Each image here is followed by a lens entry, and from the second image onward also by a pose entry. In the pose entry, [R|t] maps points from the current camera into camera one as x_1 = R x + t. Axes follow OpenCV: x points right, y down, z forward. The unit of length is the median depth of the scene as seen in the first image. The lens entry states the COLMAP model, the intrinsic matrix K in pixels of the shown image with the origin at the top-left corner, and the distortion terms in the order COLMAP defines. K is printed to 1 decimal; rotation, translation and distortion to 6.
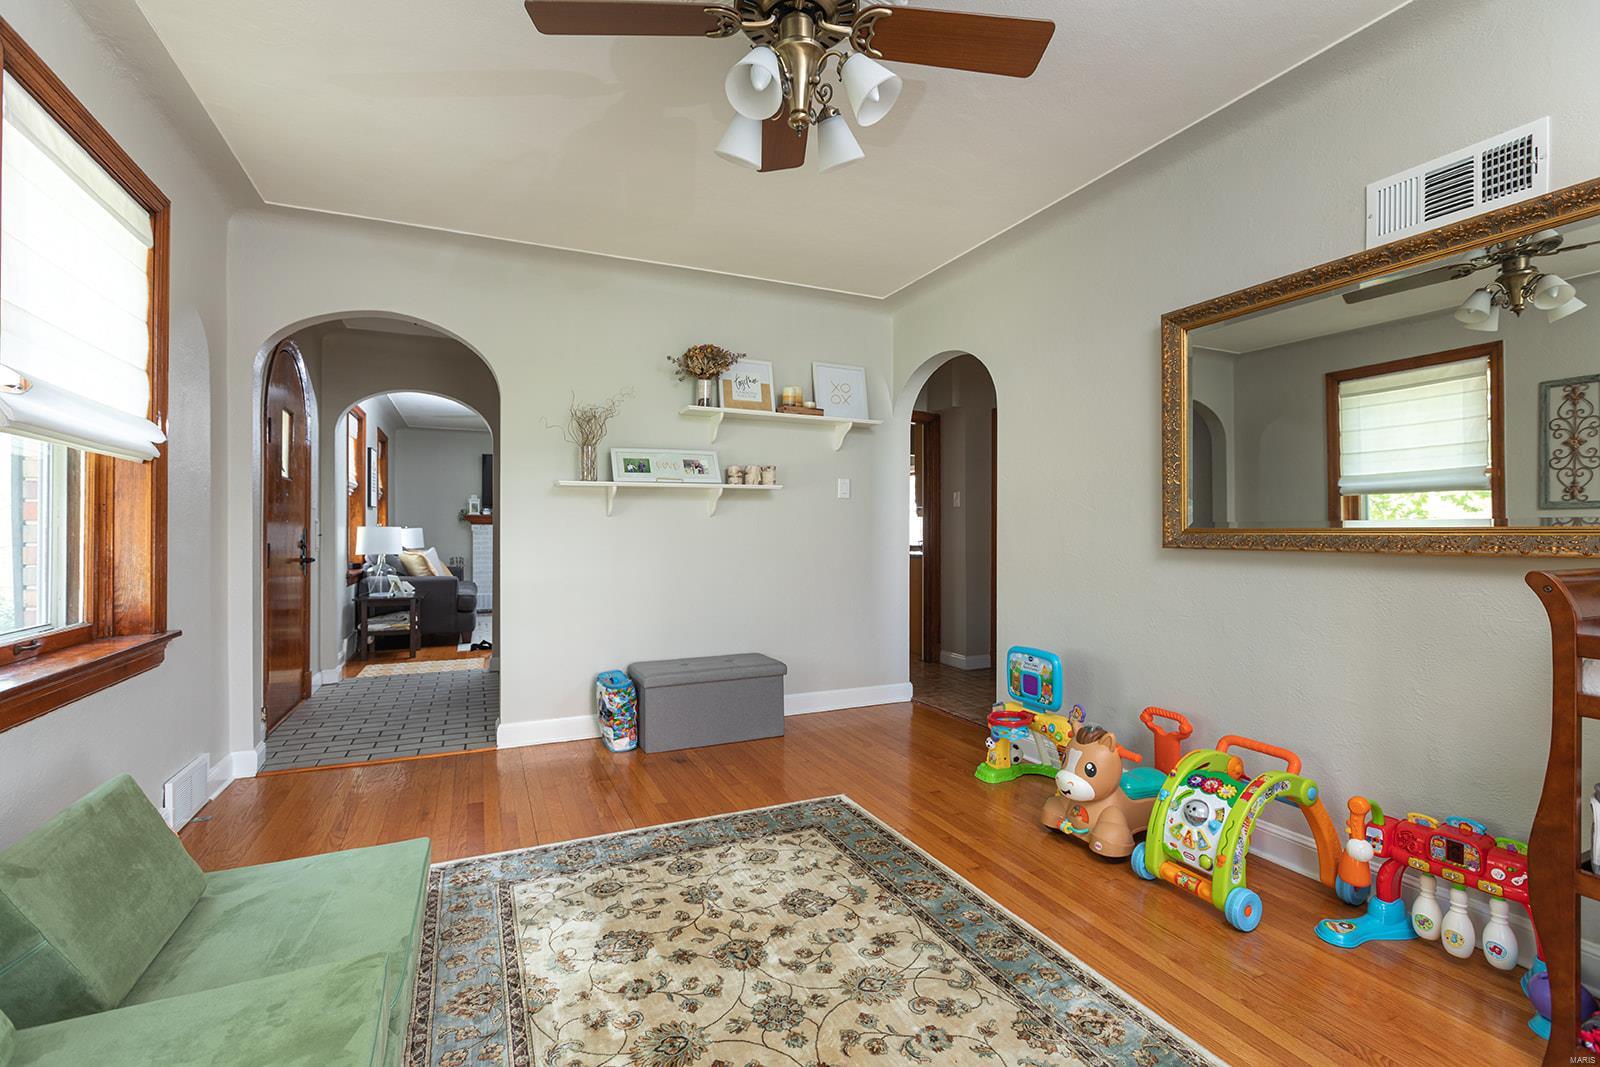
lens RADIAL K [[702.7, 0, 800.0], [0, 702.7, 533.5], [0, 0, 1]] dist [-0.000246, -0.000265]
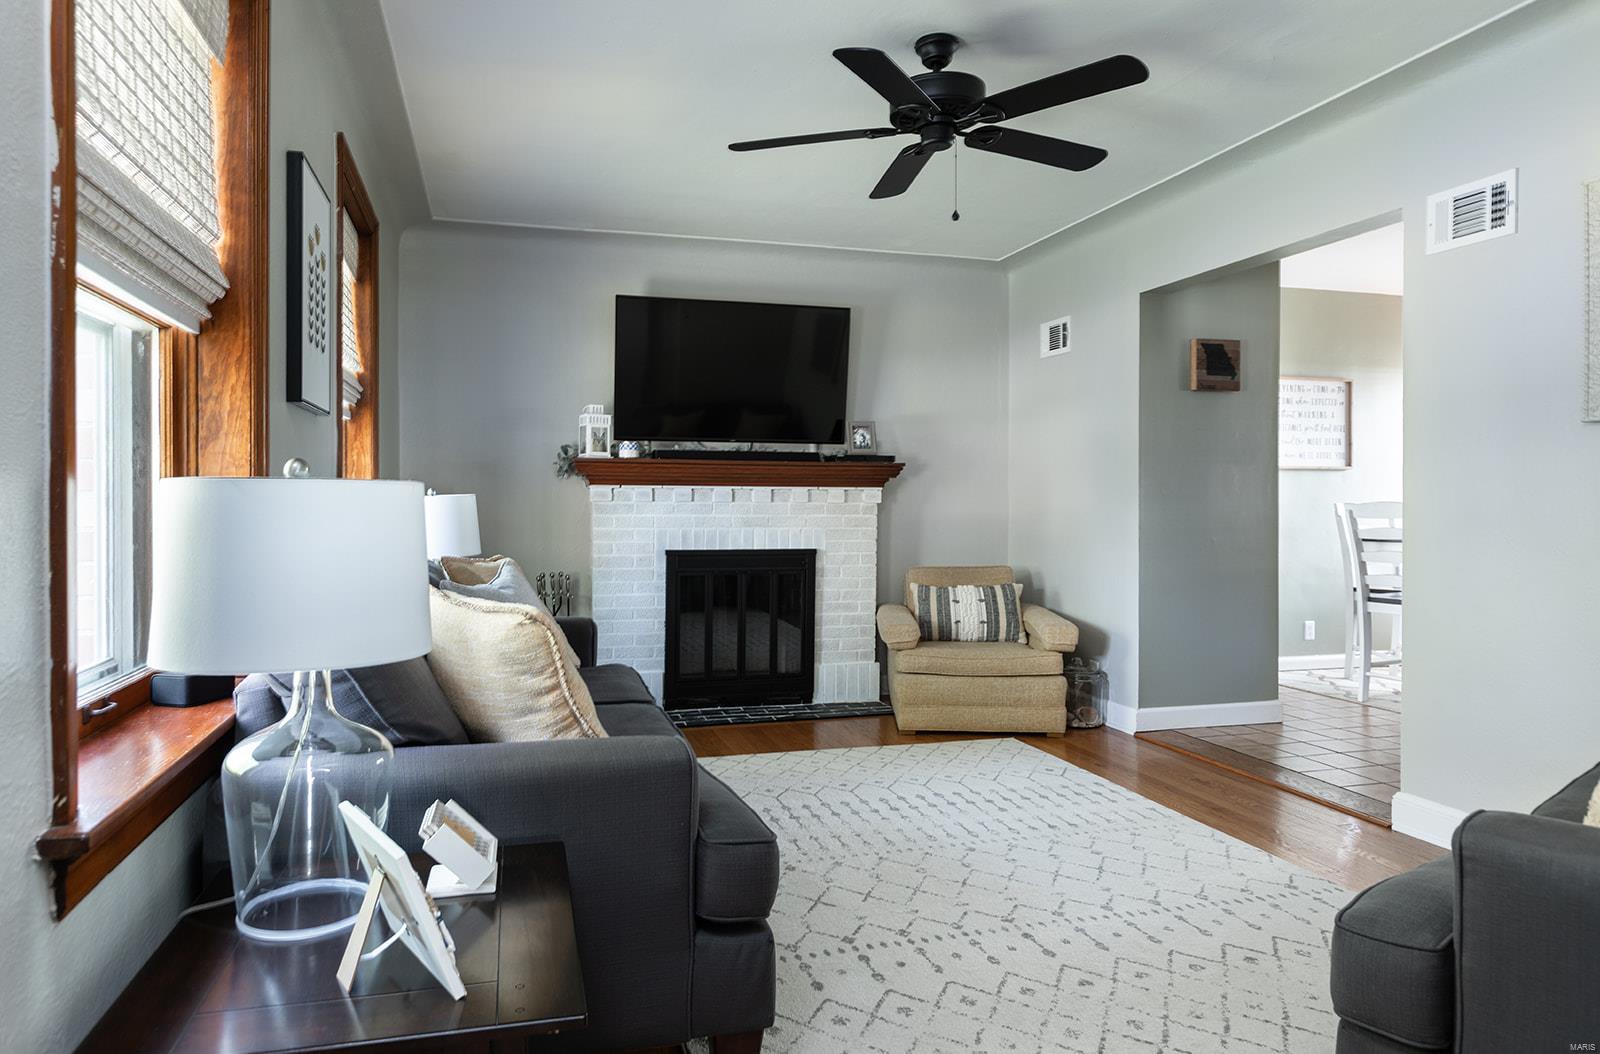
lens RADIAL K [[998.0, 0, 739.6], [0, 998.0, 504.3], [0, 0, 1]] dist [-0.002366, 0.000089]
pose [[0.979995, 0.003739, -0.198989, -1.138652], [-0.003774, 0.999993, 0.000202, -0.013188], [0.198988, 0.000553, 0.980002, 2.002551]]
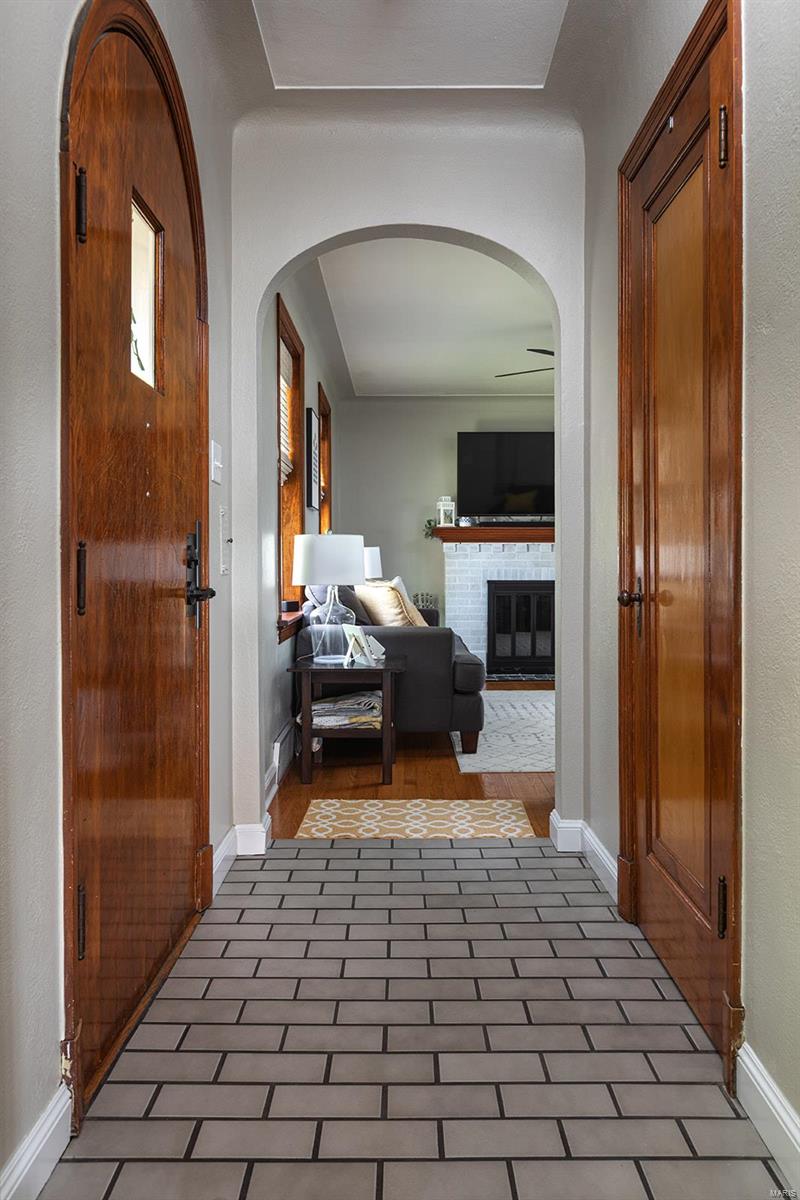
lens RADIAL K [[904.6, 0, 400.0], [0, 904.6, 600.0], [0, 0, 1]] dist [-0.001965, 0.000155]
pose [[0.905633, 0.013680, -0.423843, -0.608897], [0.001577, 0.999364, 0.035626, 0.038934], [0.424060, -0.032932, 0.905035, 0.941577]]
